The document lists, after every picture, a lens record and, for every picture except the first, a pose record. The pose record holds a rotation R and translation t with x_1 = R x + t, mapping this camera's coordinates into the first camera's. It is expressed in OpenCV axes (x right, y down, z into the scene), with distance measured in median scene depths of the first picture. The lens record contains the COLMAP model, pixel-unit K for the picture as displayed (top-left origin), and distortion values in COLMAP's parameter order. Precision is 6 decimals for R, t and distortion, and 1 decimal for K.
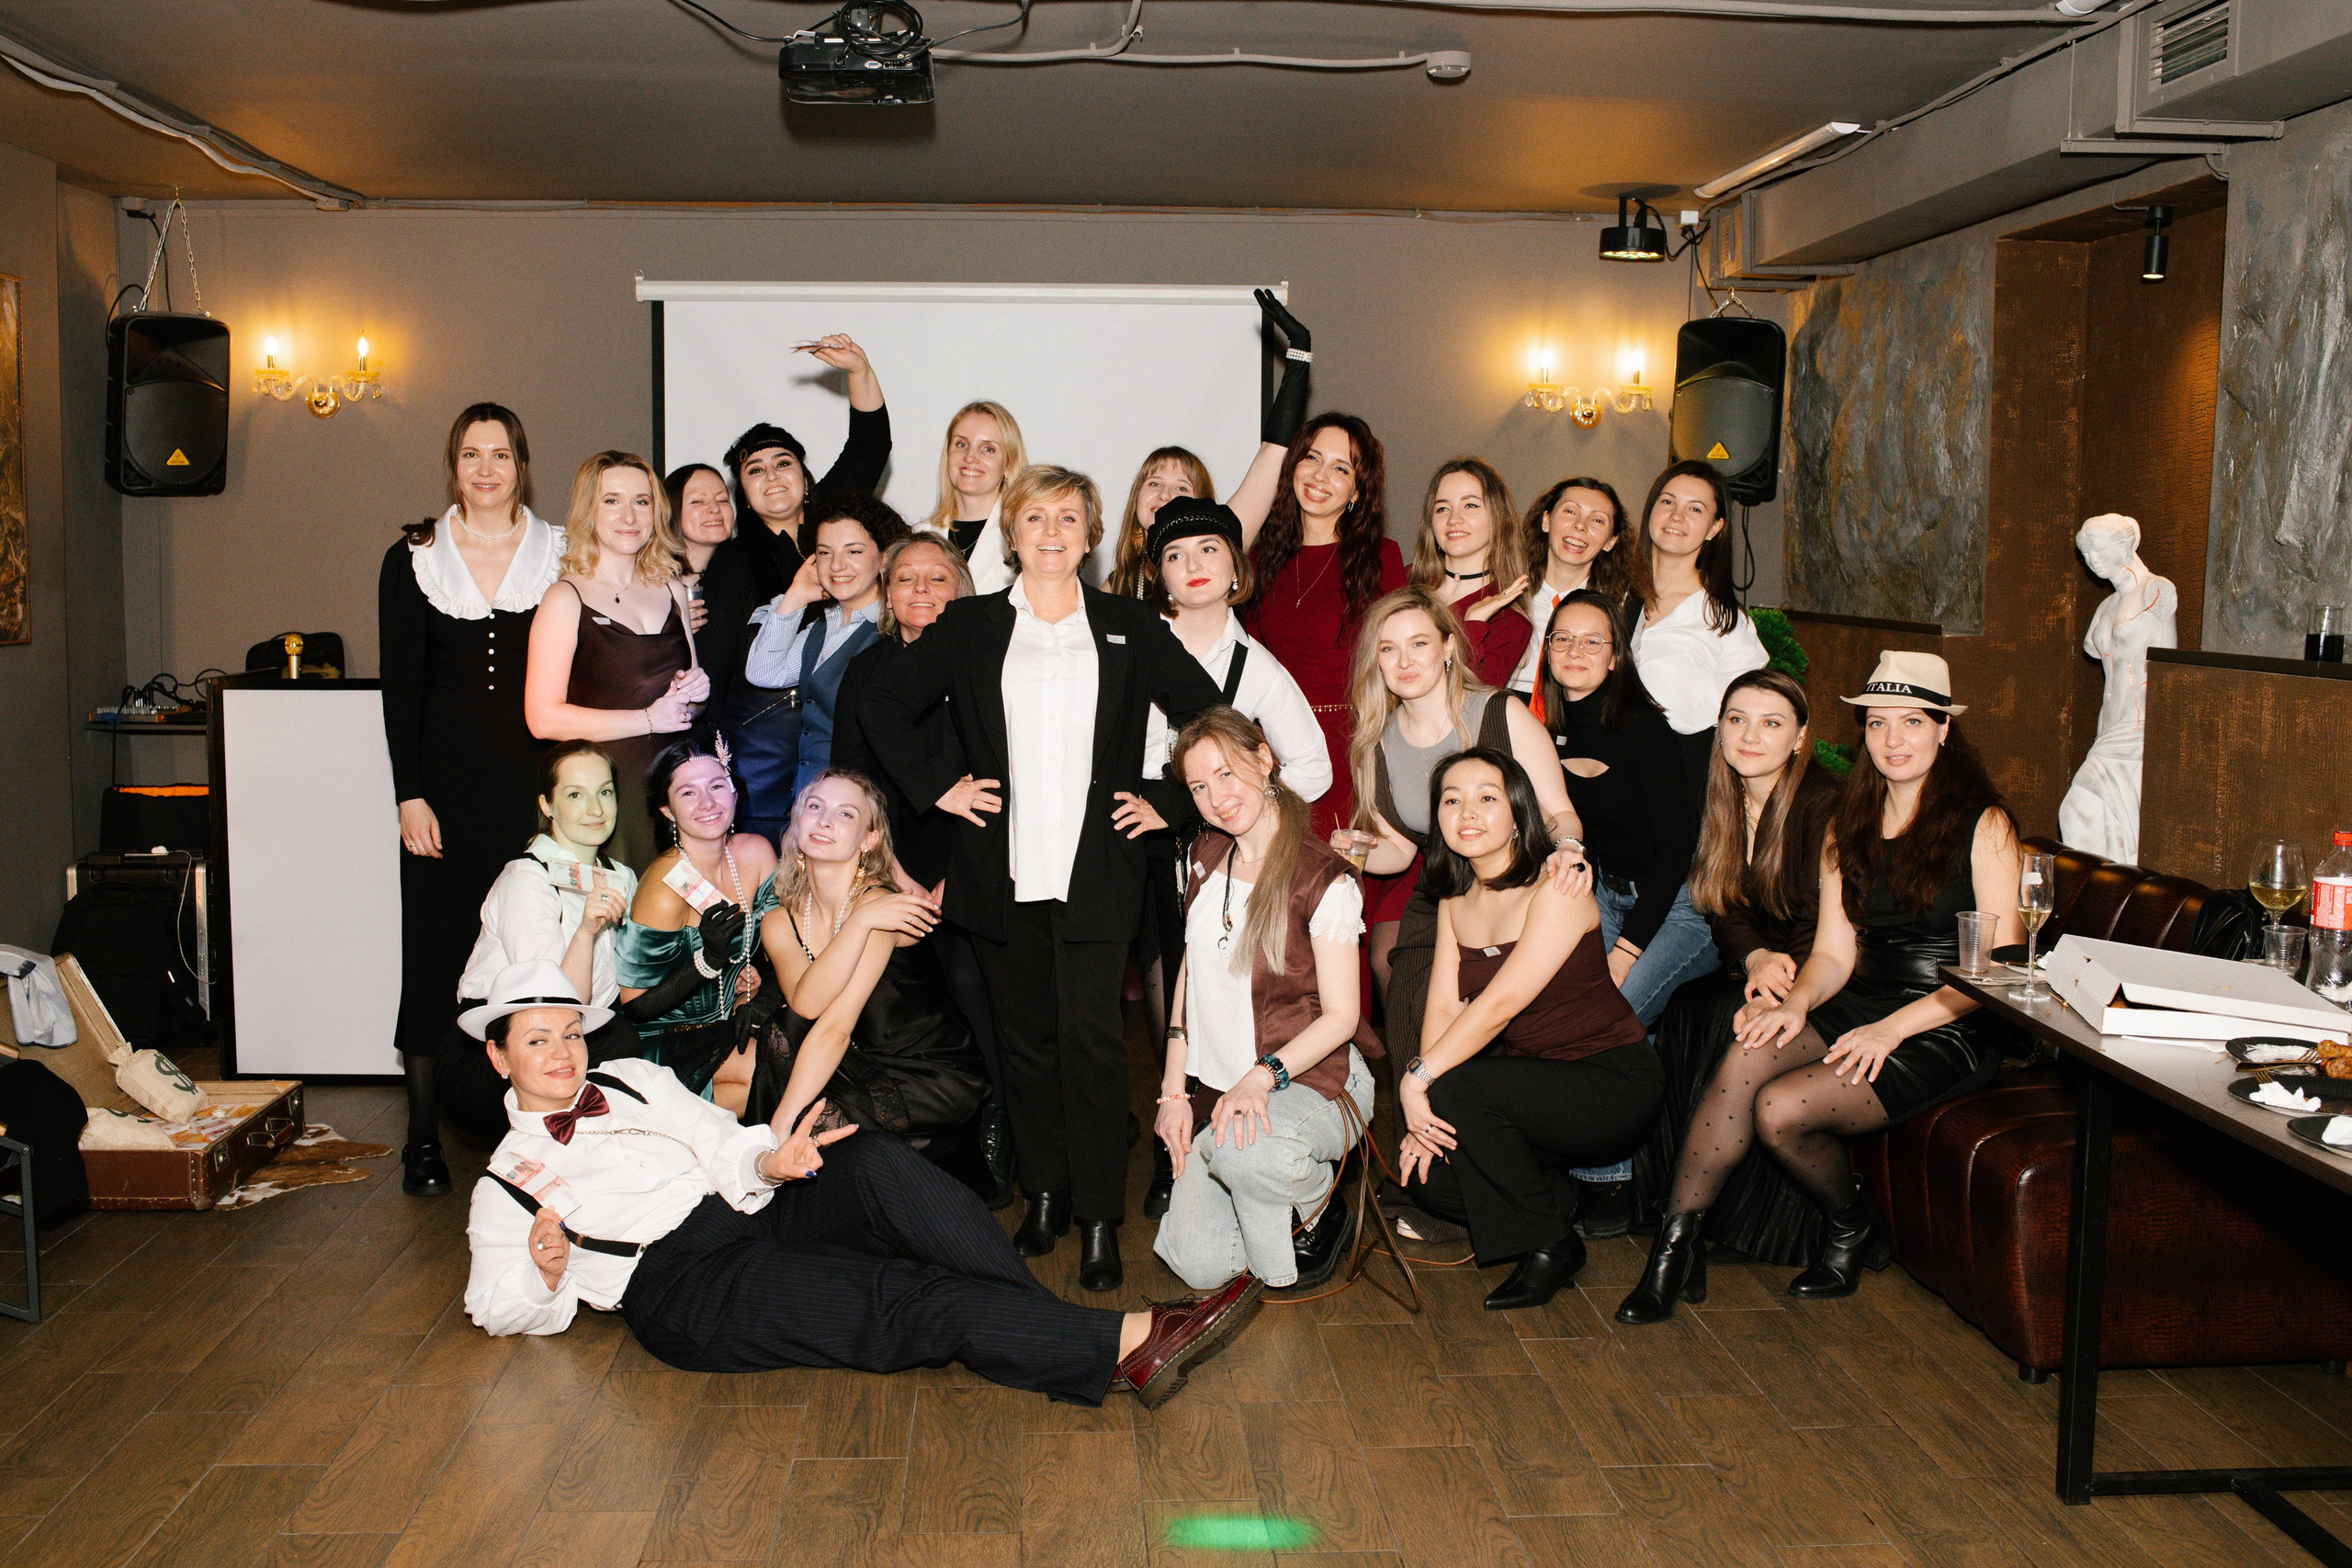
lens RADIAL K [[2553.4, 0, 1176.0], [0, 2553.4, 784.0], [0, 0, 1]] dist [-0.003632, -0.029659]
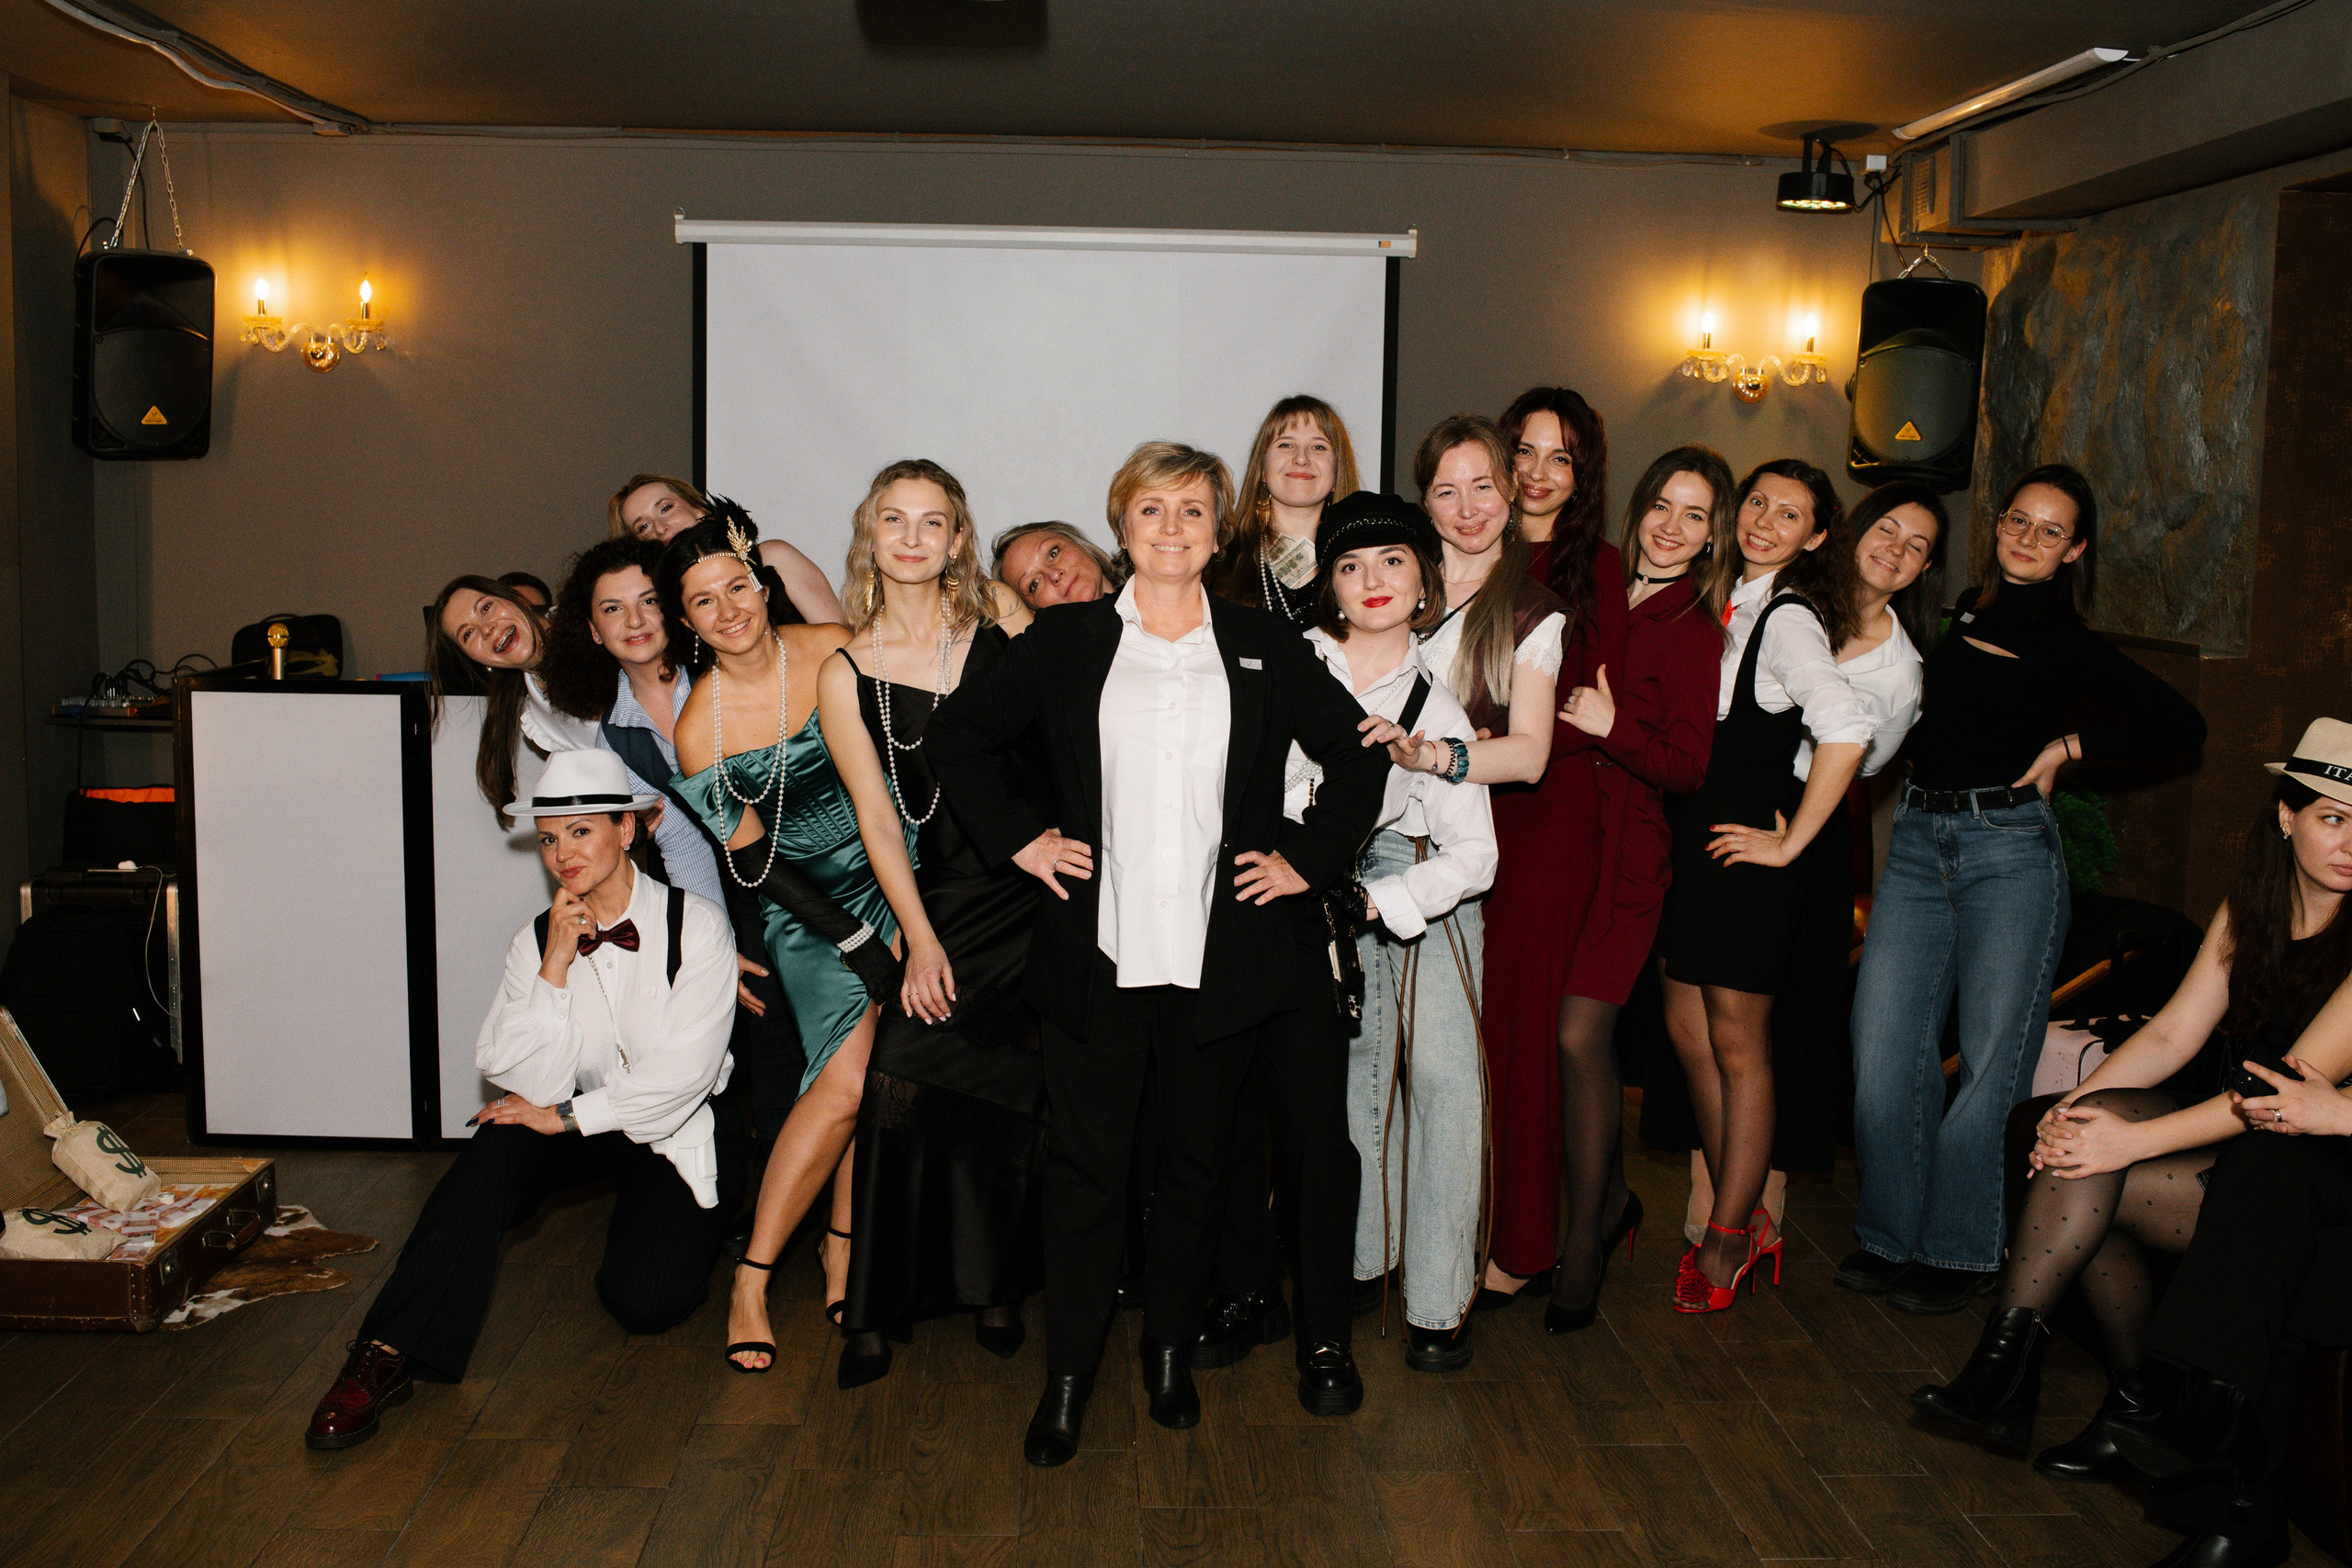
lens RADIAL K [[2448.8, 0, 1176.0], [0, 2448.8, 784.0], [0, 0, 1]] dist [-0.011784, -0.010990]
pose [[0.999872, 0.014210, -0.007305, -0.032225], [-0.014003, 0.999517, 0.027732, -0.030792], [0.007695, -0.027627, 0.999589, 0.164494]]
